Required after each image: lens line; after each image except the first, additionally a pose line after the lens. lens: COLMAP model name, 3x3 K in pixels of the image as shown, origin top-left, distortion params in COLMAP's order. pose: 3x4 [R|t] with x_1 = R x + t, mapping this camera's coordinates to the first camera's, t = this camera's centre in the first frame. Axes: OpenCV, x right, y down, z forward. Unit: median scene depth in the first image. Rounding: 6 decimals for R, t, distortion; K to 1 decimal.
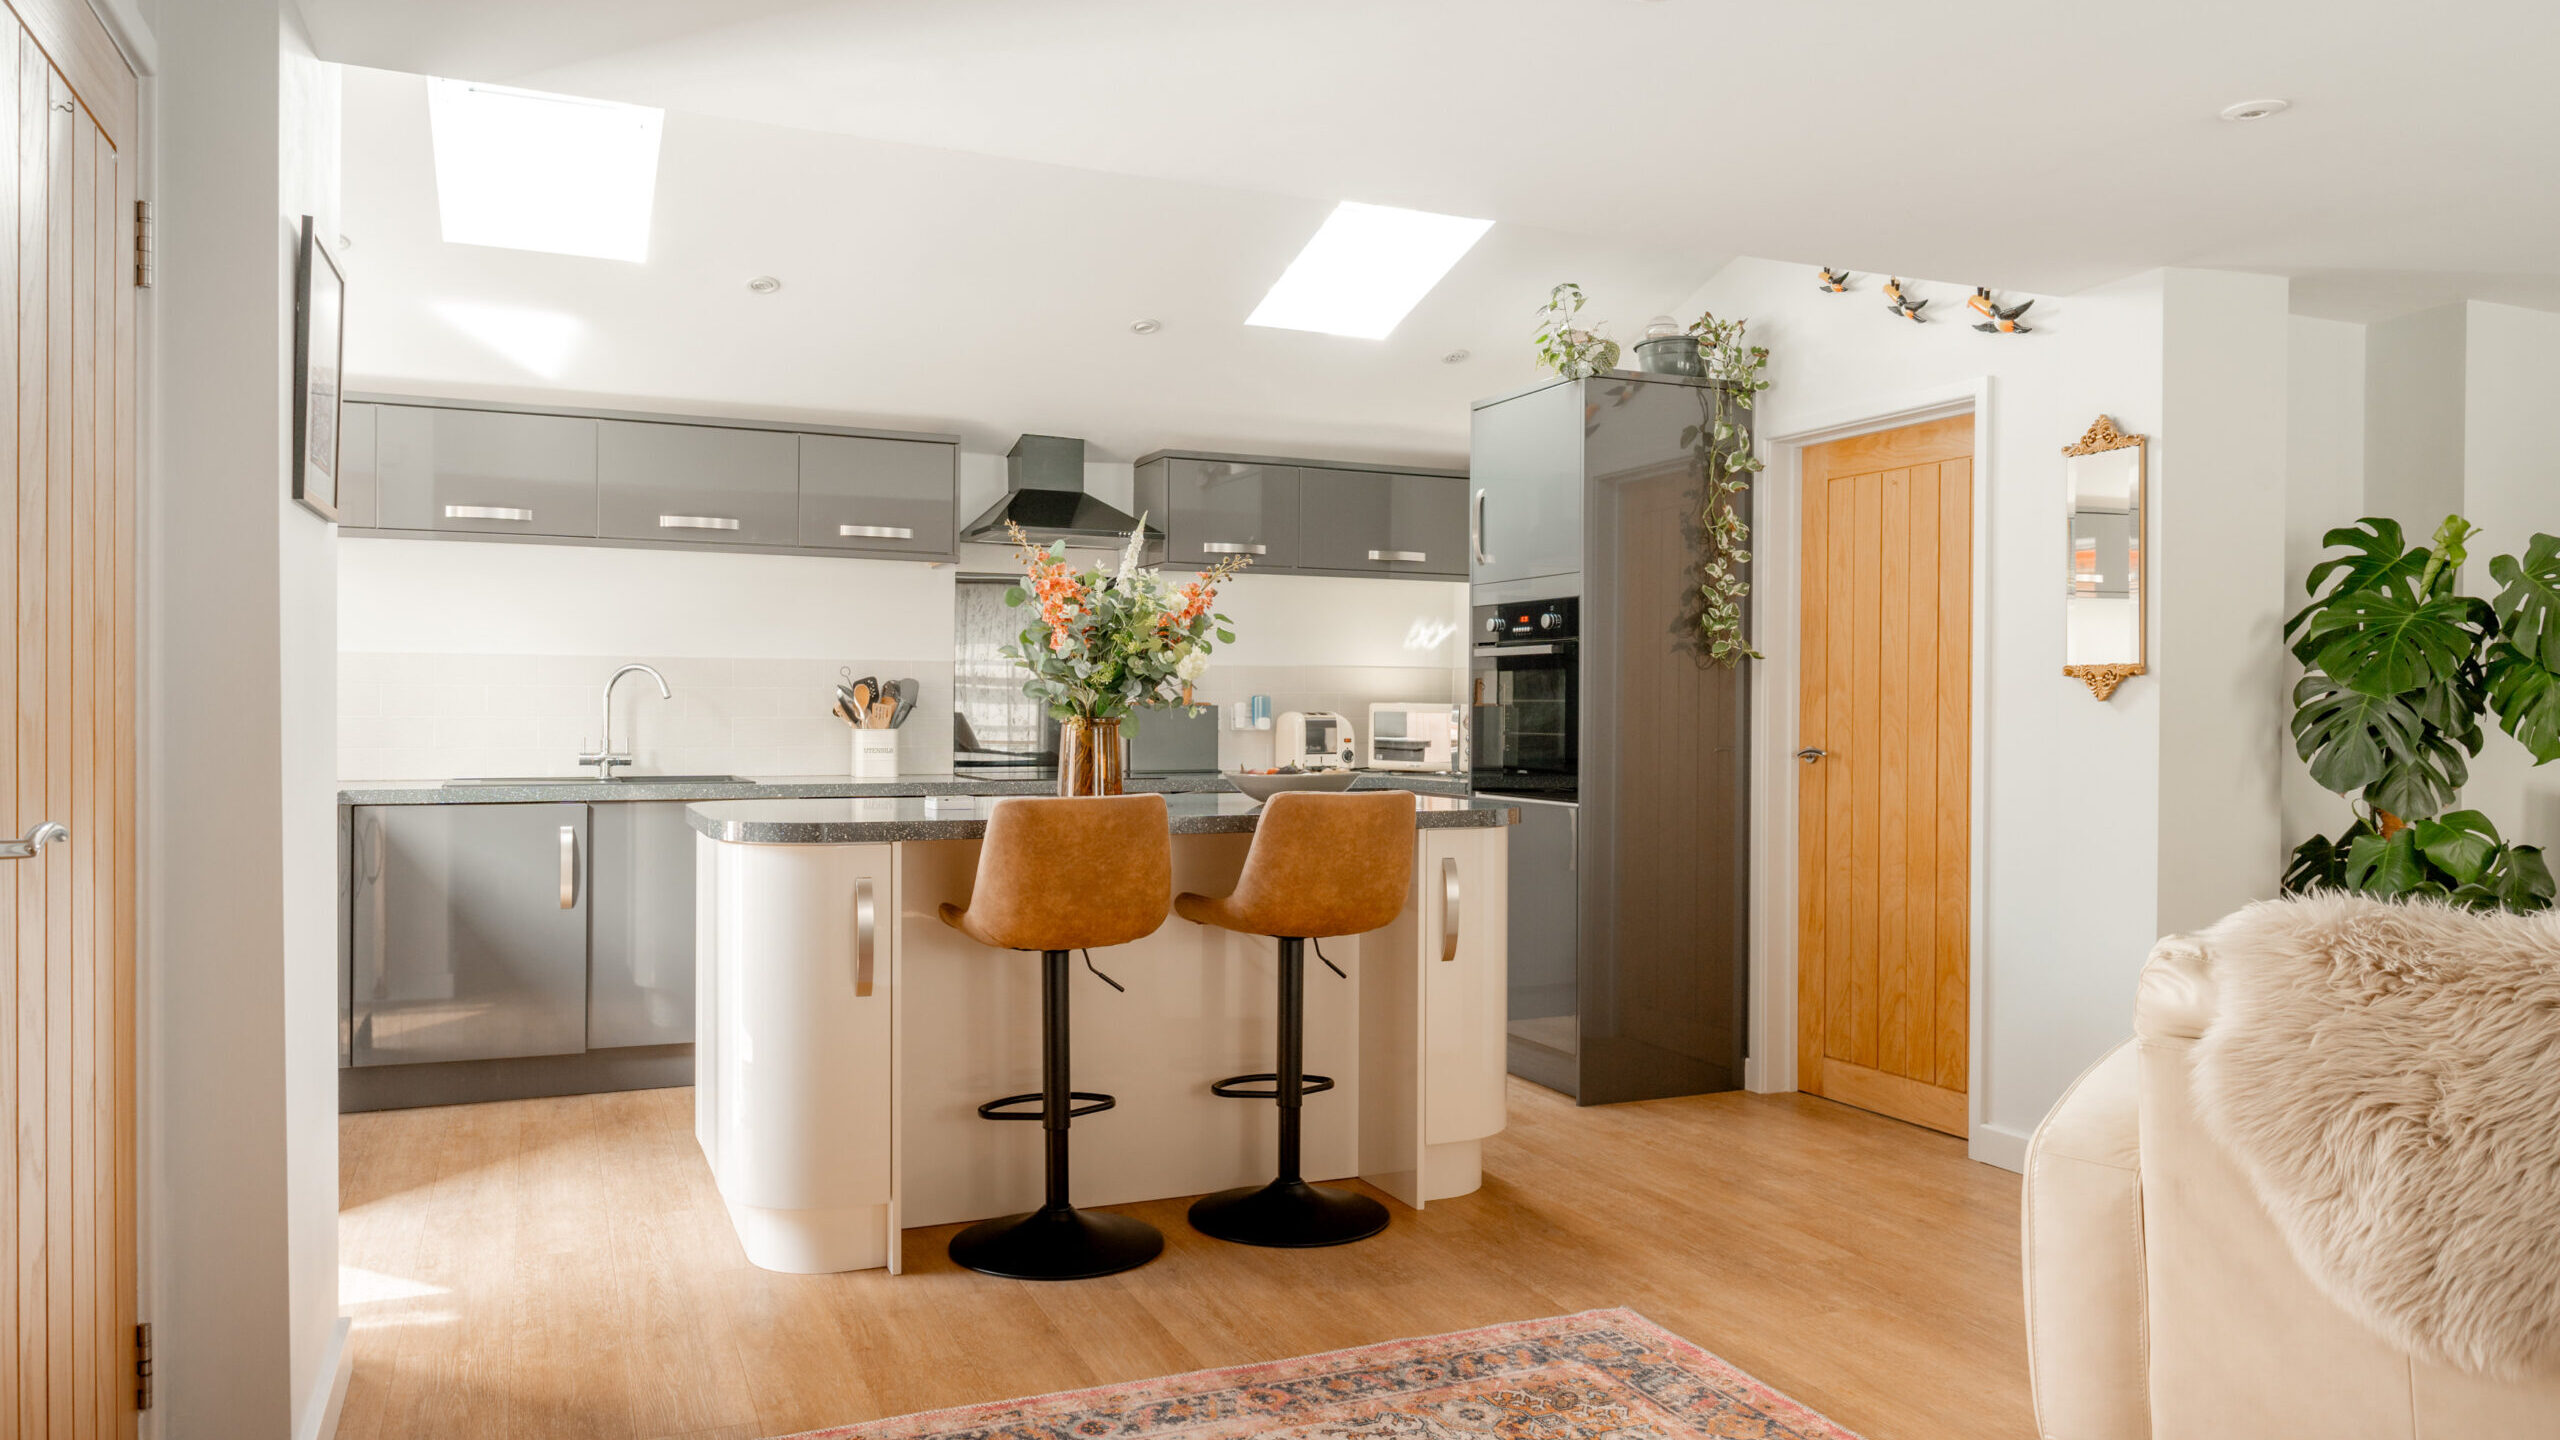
lens RADIAL K [[1699.3, 0, 1296.9], [0, 1699.3, 709.0], [0, 0, 1]] dist [-0.005391, 0.009038]
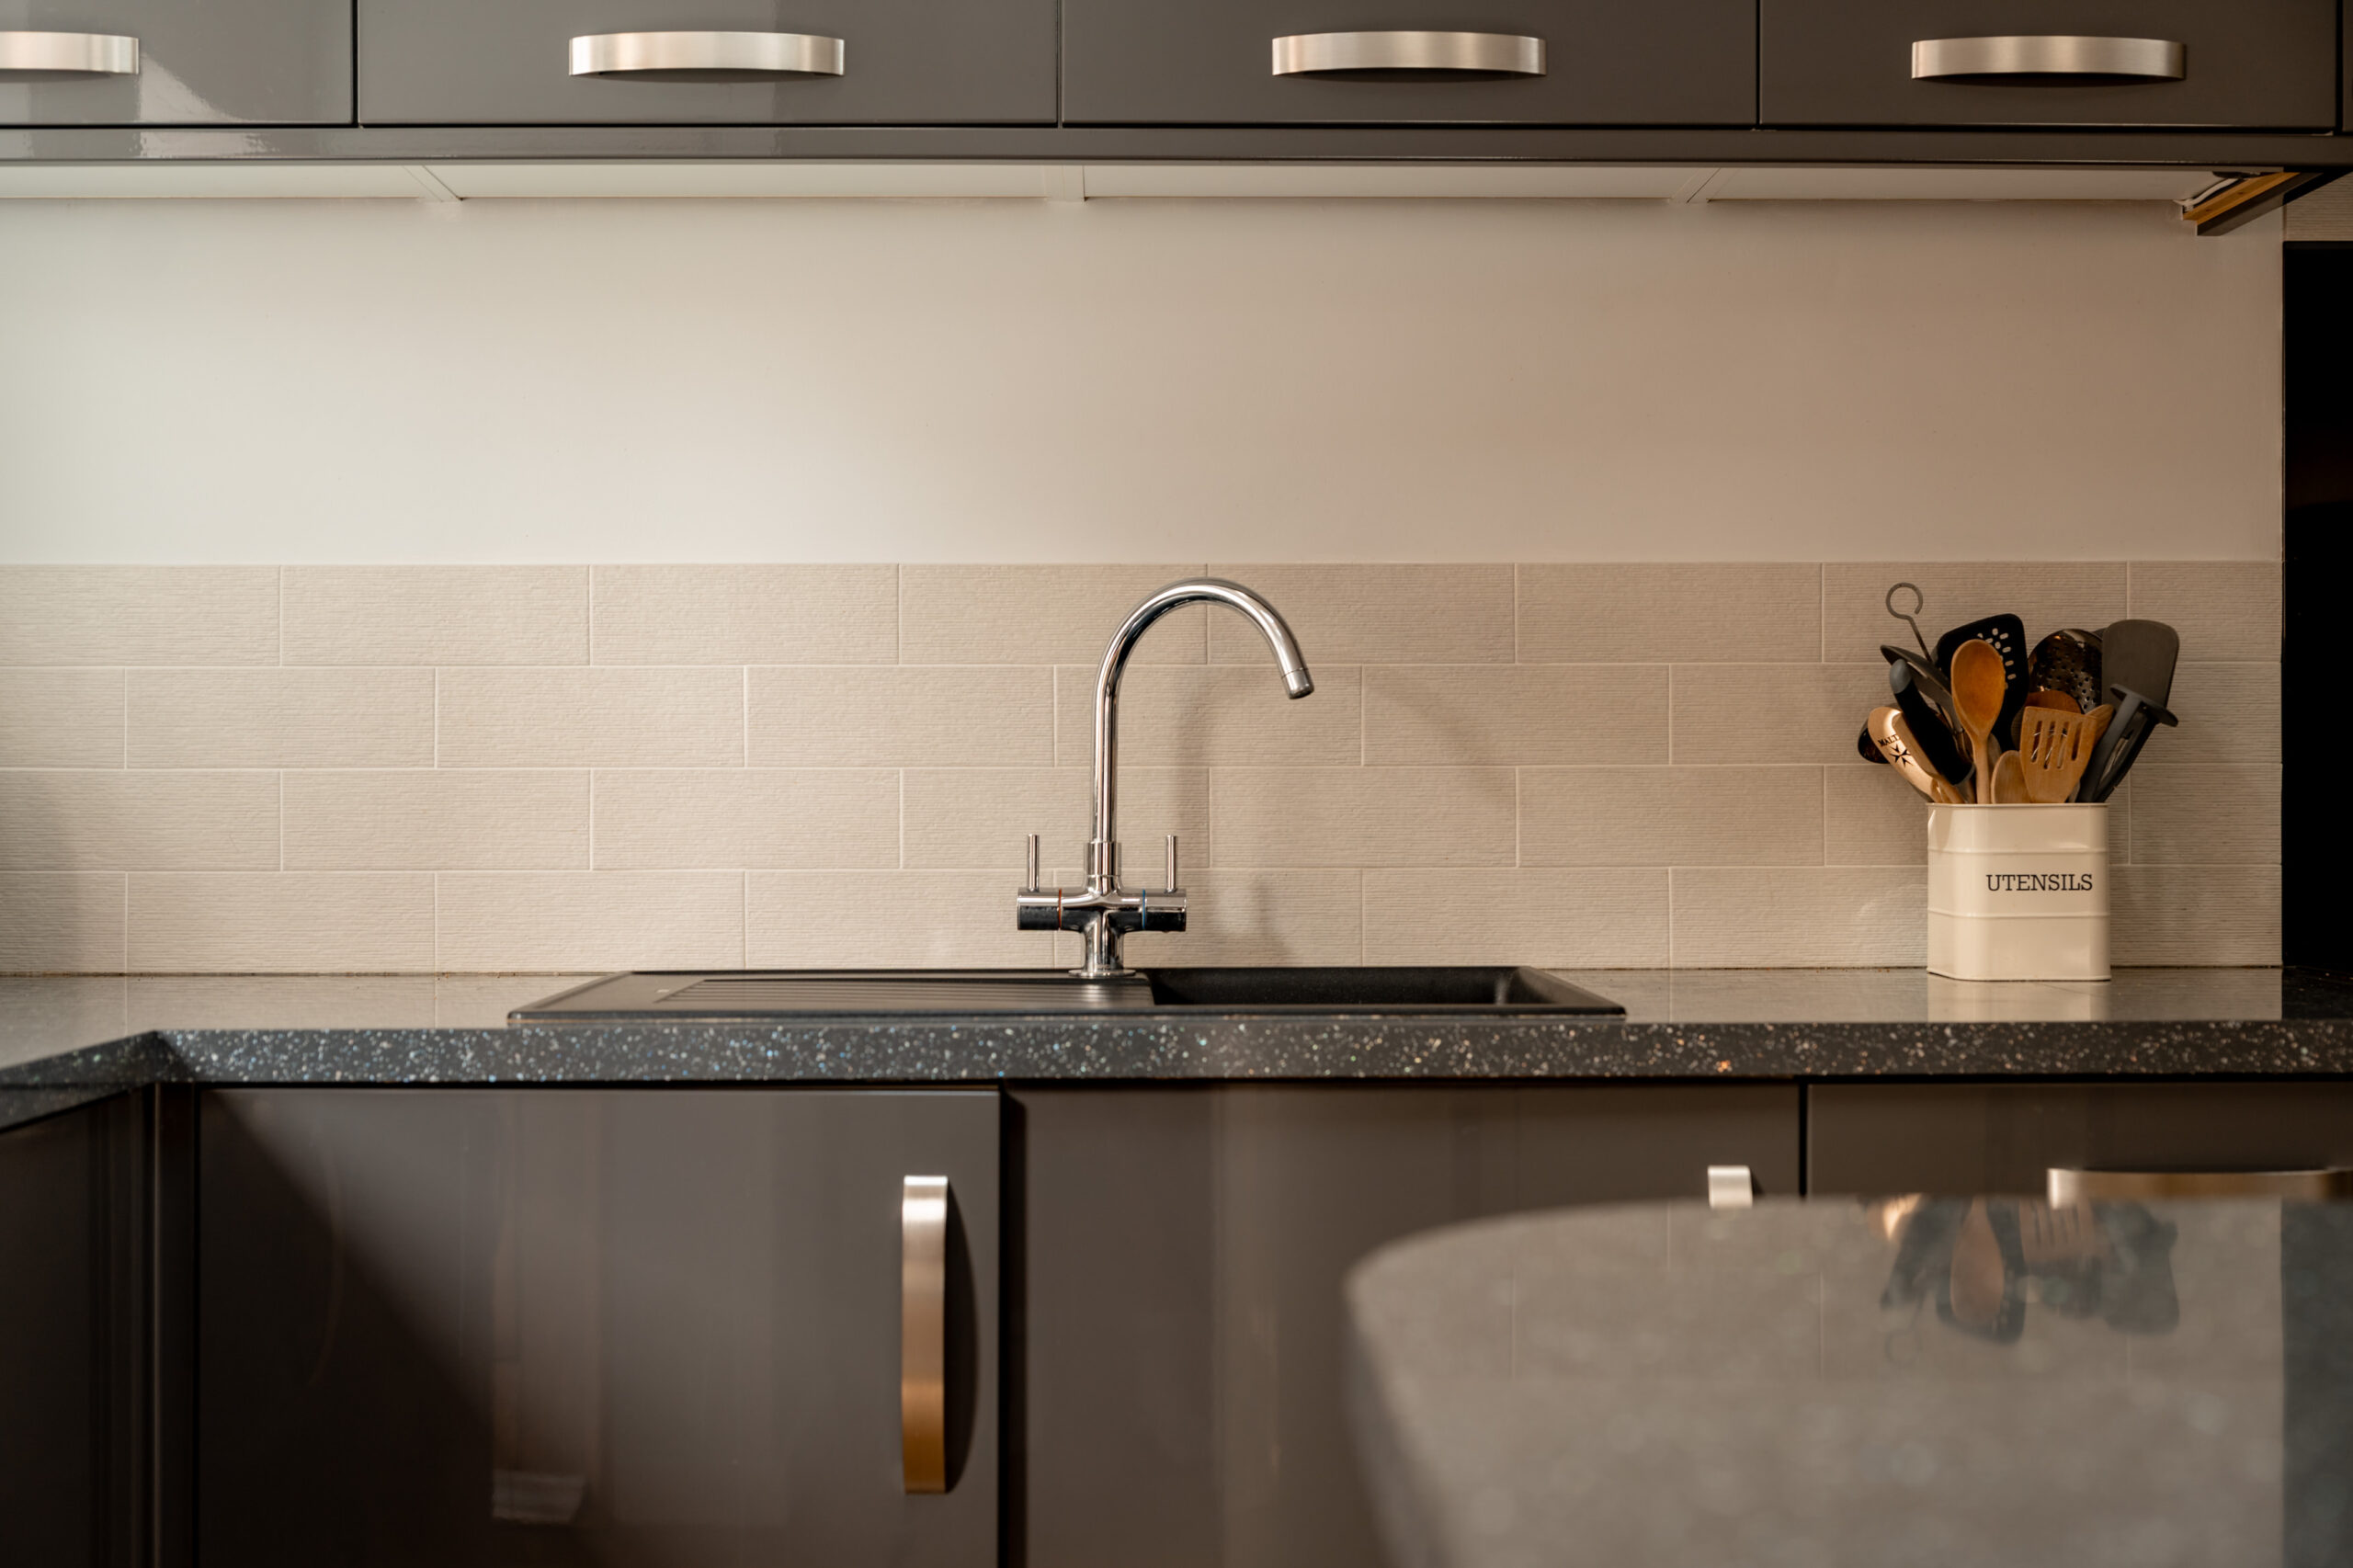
lens RADIAL K [[2960.3, 0, 1187.9], [0, 2960.3, 784.1], [0, 0, 1]] dist [0.034883, 0.000000]
pose [[0.915361, -0.004356, -0.402611, -0.199823], [0.004989, 0.999987, 0.000523, 0.008524], [0.402604, -0.002487, 0.915371, 0.570521]]
